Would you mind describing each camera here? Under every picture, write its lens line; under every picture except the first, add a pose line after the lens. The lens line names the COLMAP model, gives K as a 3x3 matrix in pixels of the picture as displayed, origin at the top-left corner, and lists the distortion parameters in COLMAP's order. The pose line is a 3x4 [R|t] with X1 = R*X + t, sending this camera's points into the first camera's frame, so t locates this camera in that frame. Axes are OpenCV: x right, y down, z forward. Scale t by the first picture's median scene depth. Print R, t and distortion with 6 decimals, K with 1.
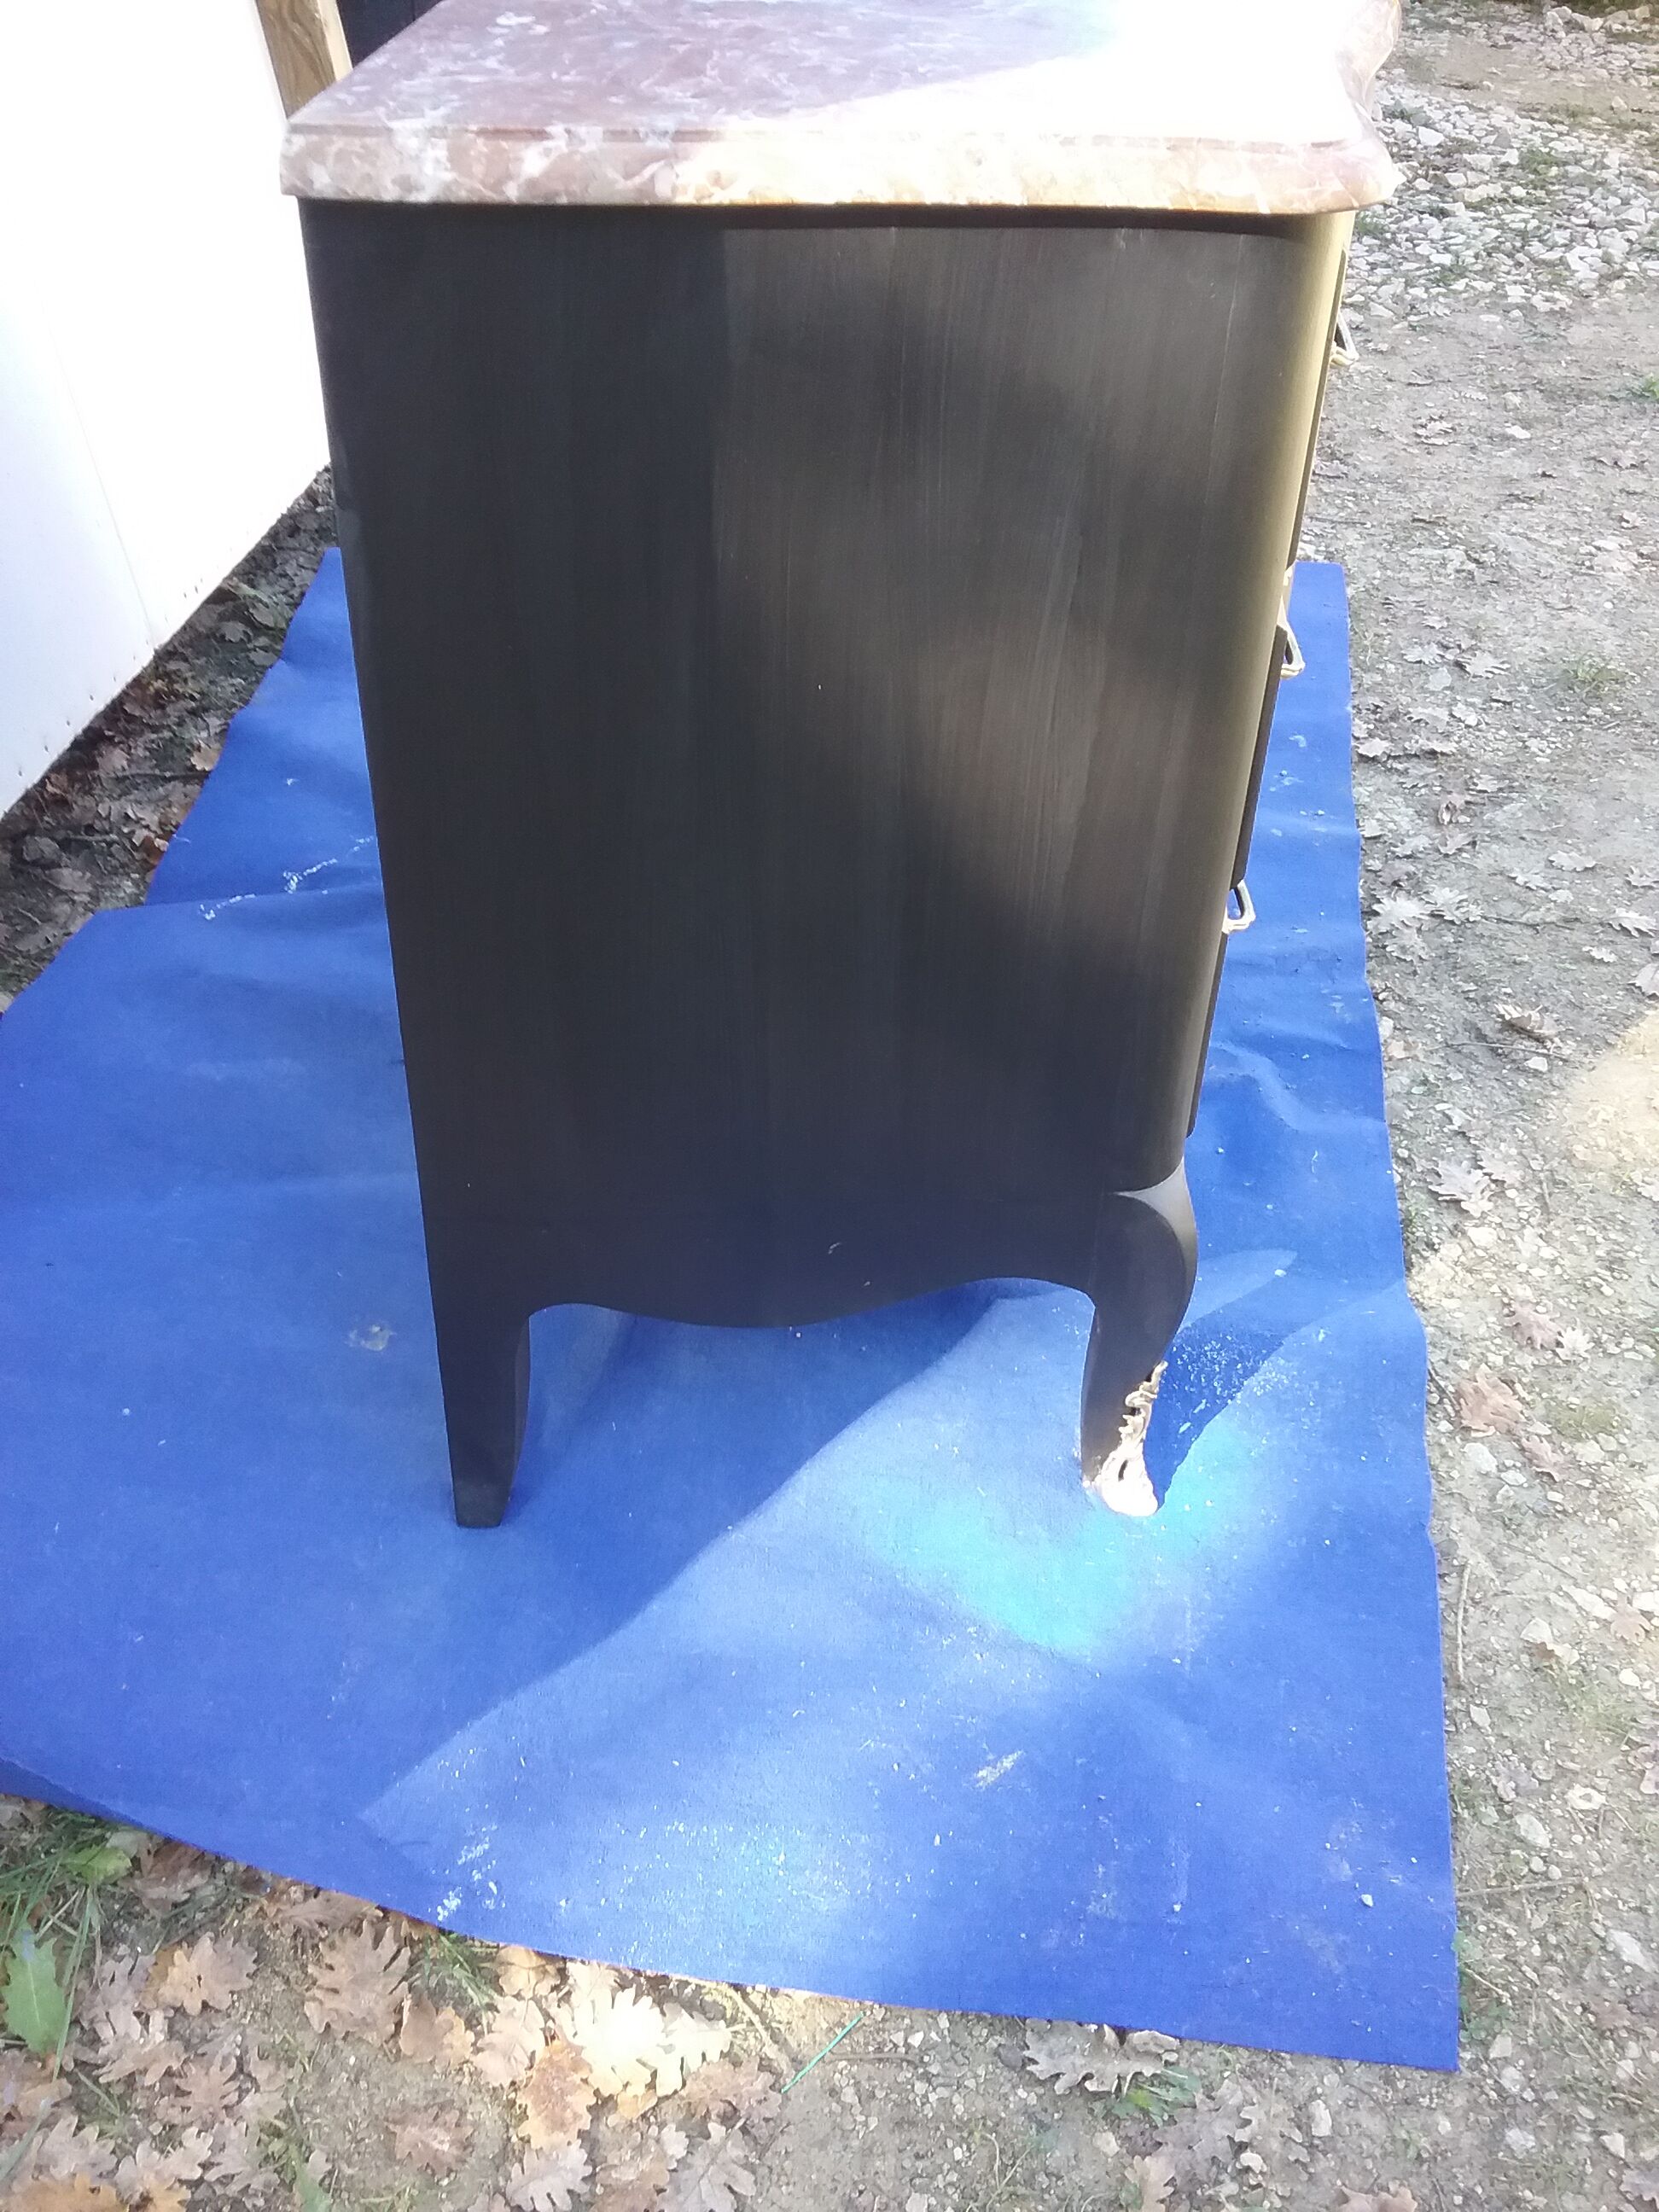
lens RADIAL K [[2067.3, 0, 840.9], [0, 2067.3, 1113.2], [0, 0, 1]] dist [0.107302, -0.238202]
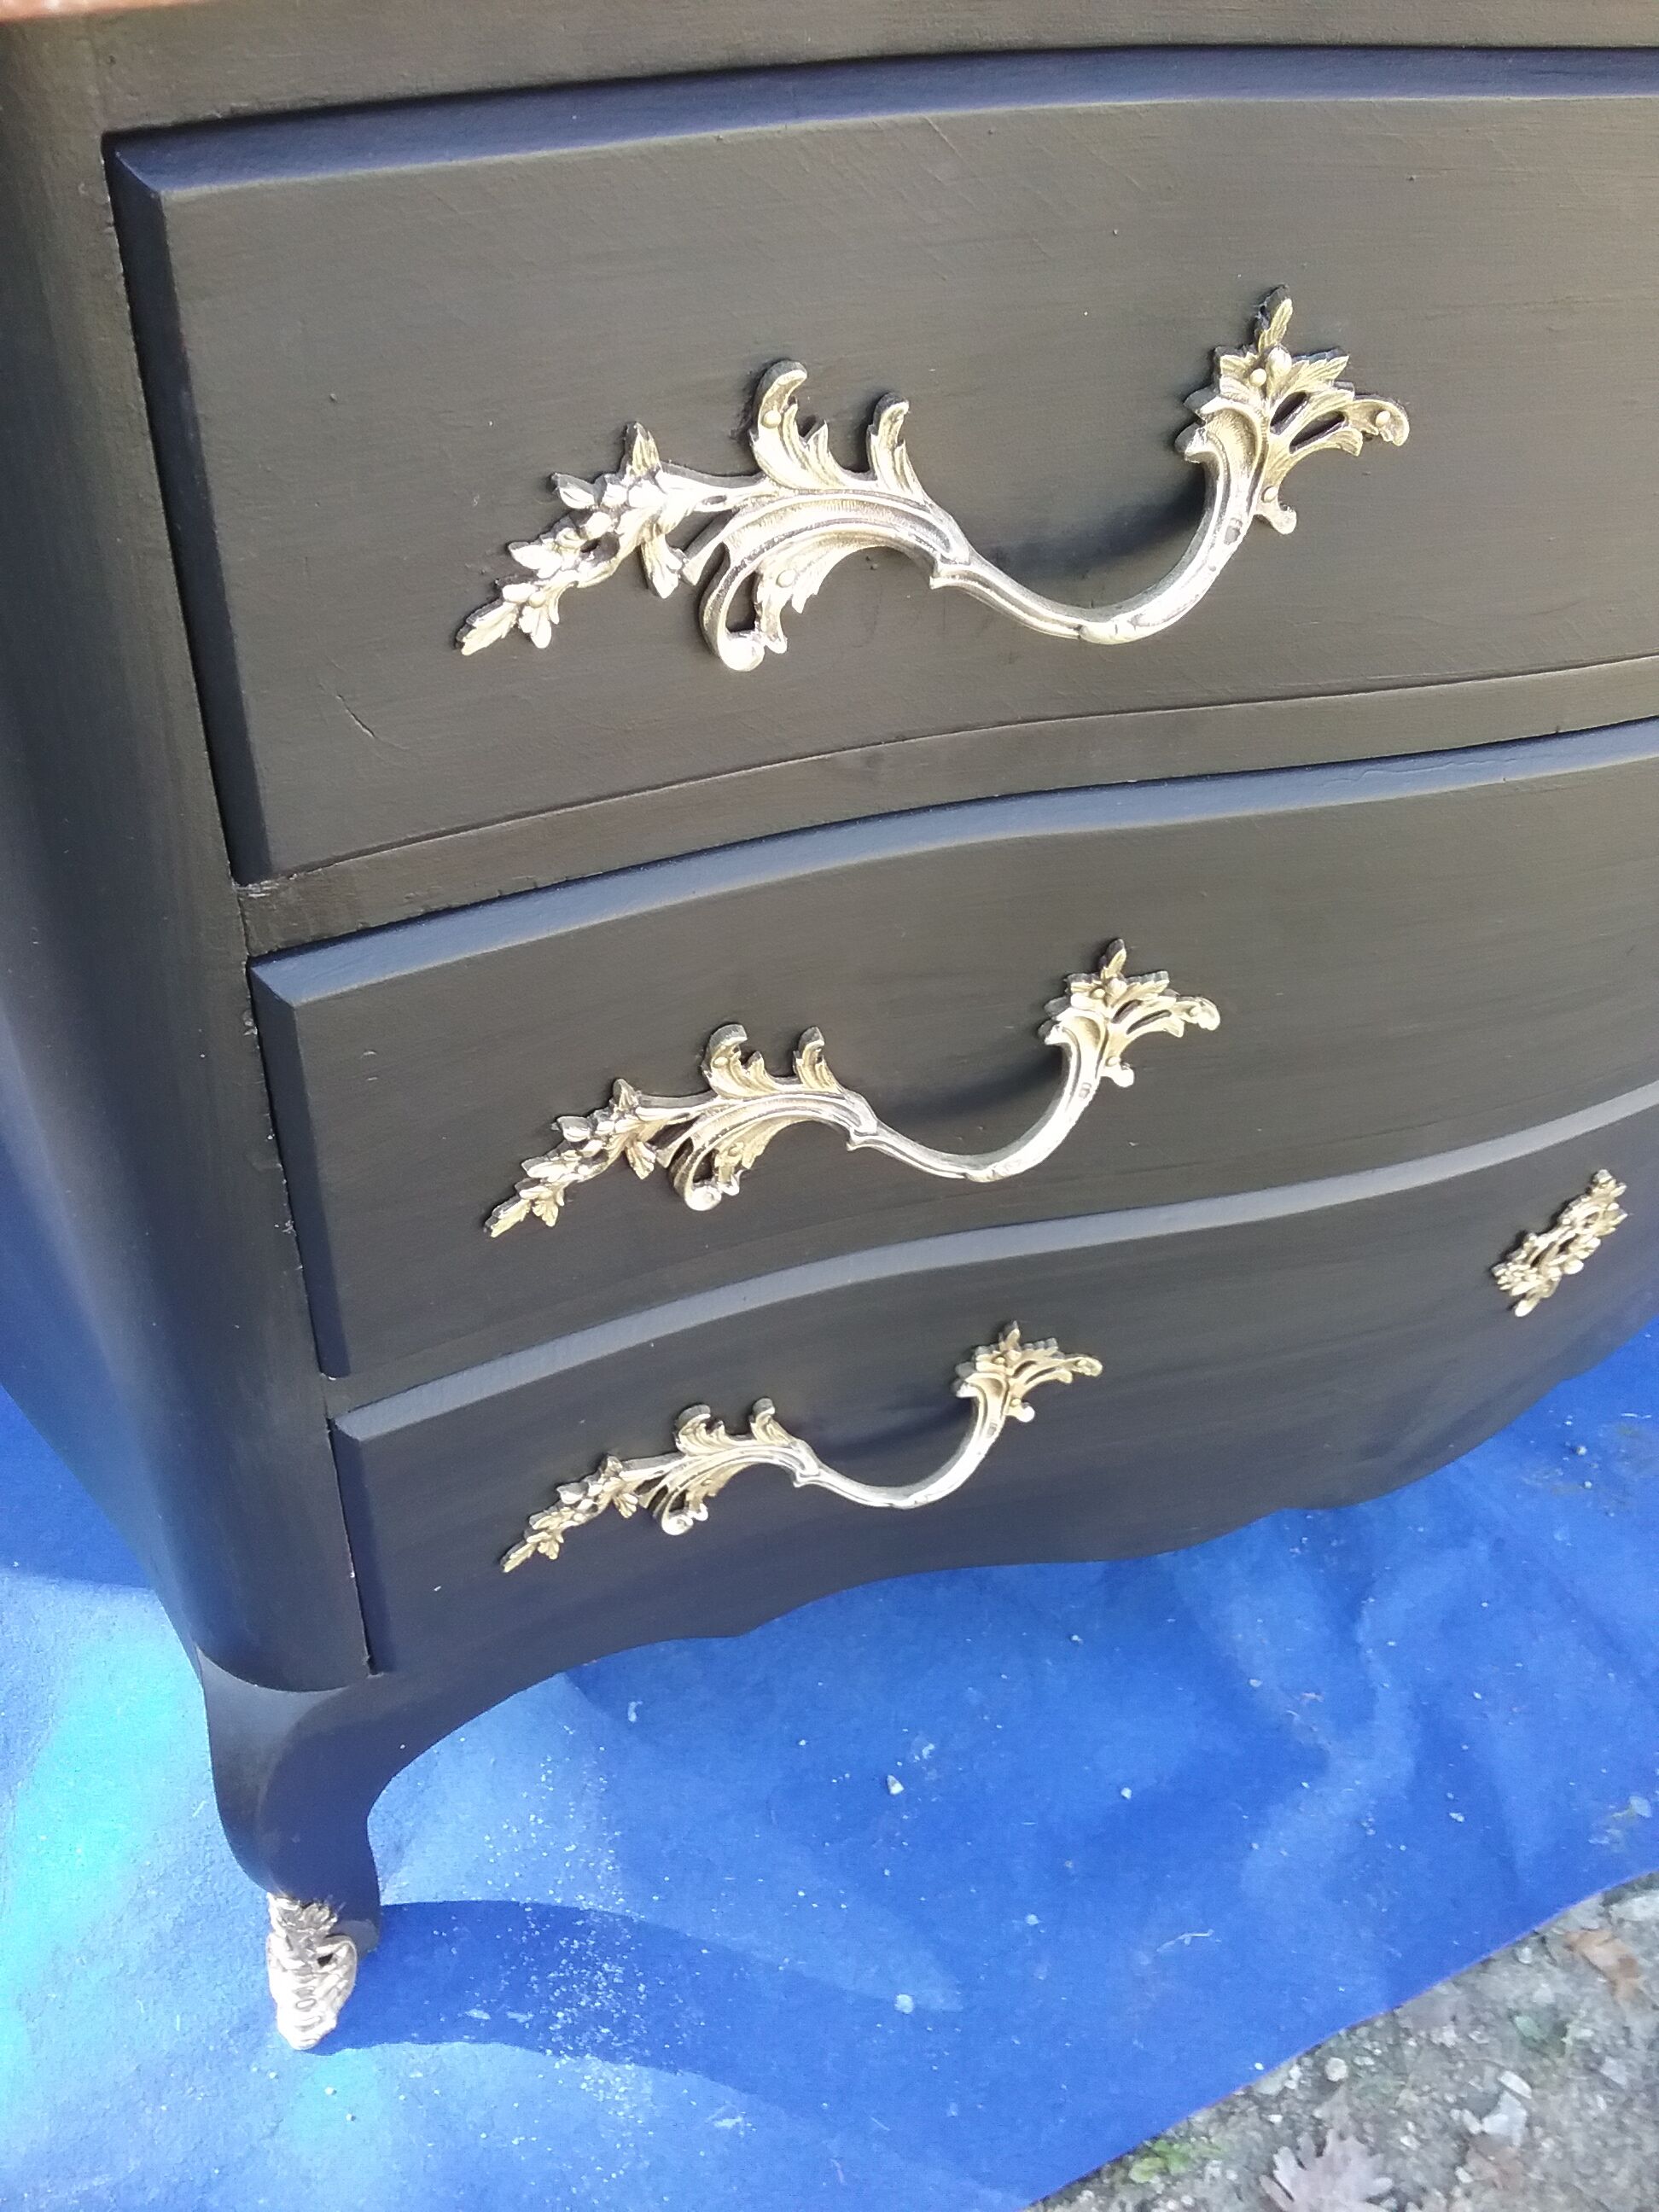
lens RADIAL K [[2067.3, 0, 840.9], [0, 2067.3, 1113.2], [0, 0, 1]] dist [0.107302, -0.238202]
pose [[0.545577, 0.626624, -0.556496, 0.415987], [-0.563648, 0.765768, 0.309679, -0.319431], [0.620199, 0.144714, 0.770981, 0.561289]]
